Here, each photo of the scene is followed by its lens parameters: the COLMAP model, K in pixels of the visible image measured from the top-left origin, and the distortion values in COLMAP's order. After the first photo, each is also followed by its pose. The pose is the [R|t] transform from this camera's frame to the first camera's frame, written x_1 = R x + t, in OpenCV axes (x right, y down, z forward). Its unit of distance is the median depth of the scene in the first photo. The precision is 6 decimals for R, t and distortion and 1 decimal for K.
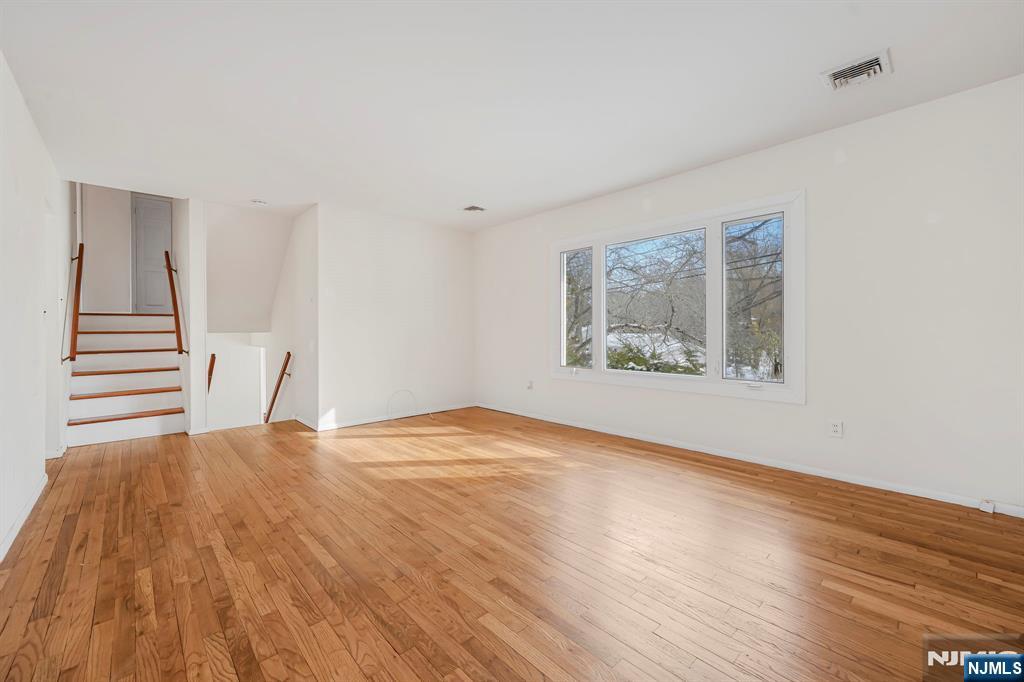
lens RADIAL K [[411.2, 0, 512.0], [0, 411.2, 341.0], [0, 0, 1]] dist [0.000524, 0.000004]
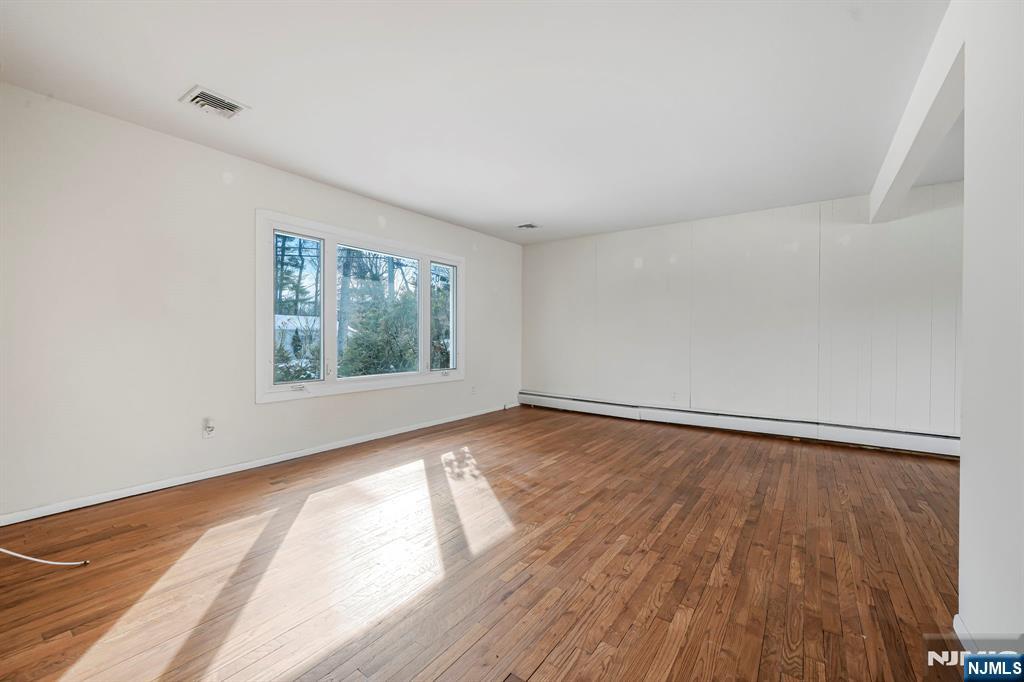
lens RADIAL K [[411.2, 0, 512.0], [0, 411.2, 341.0], [0, 0, 1]] dist [0.000524, 0.000004]
pose [[-0.191135, -0.003490, 0.981558, -1.022779], [0.018622, 0.999801, 0.007181, -0.017328], [-0.981387, 0.019651, -0.191032, 1.090421]]
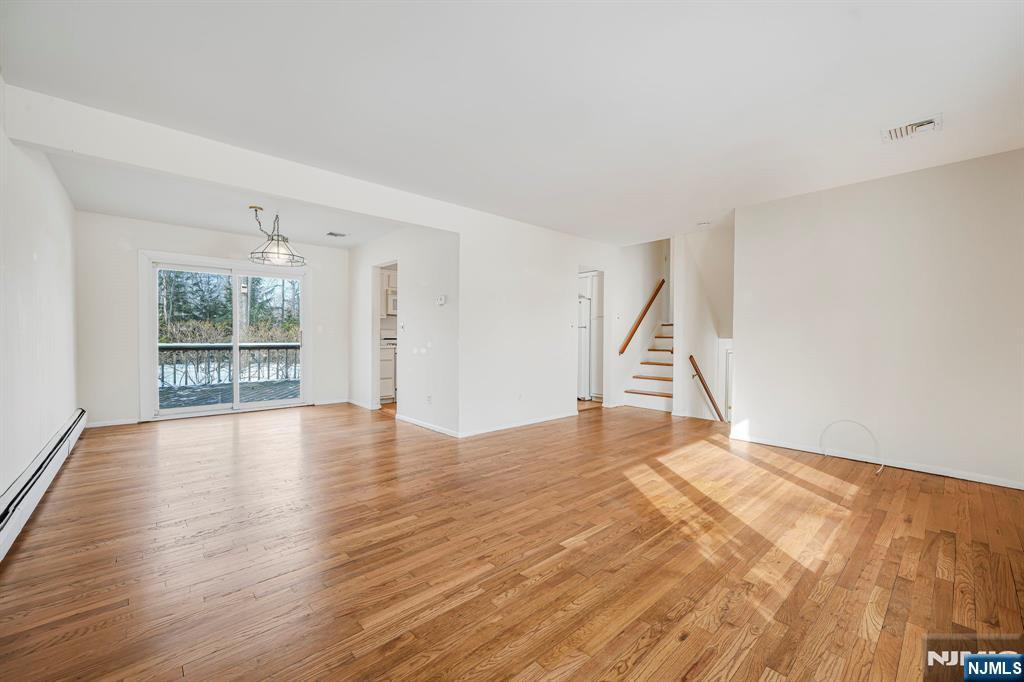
lens RADIAL K [[411.2, 0, 512.0], [0, 411.2, 341.0], [0, 0, 1]] dist [0.000524, 0.000004]
pose [[-0.009923, 0.014668, -0.999843, 0.744542], [-0.030031, 0.999437, 0.014960, -0.021269], [0.999500, 0.030175, -0.009477, 0.674296]]
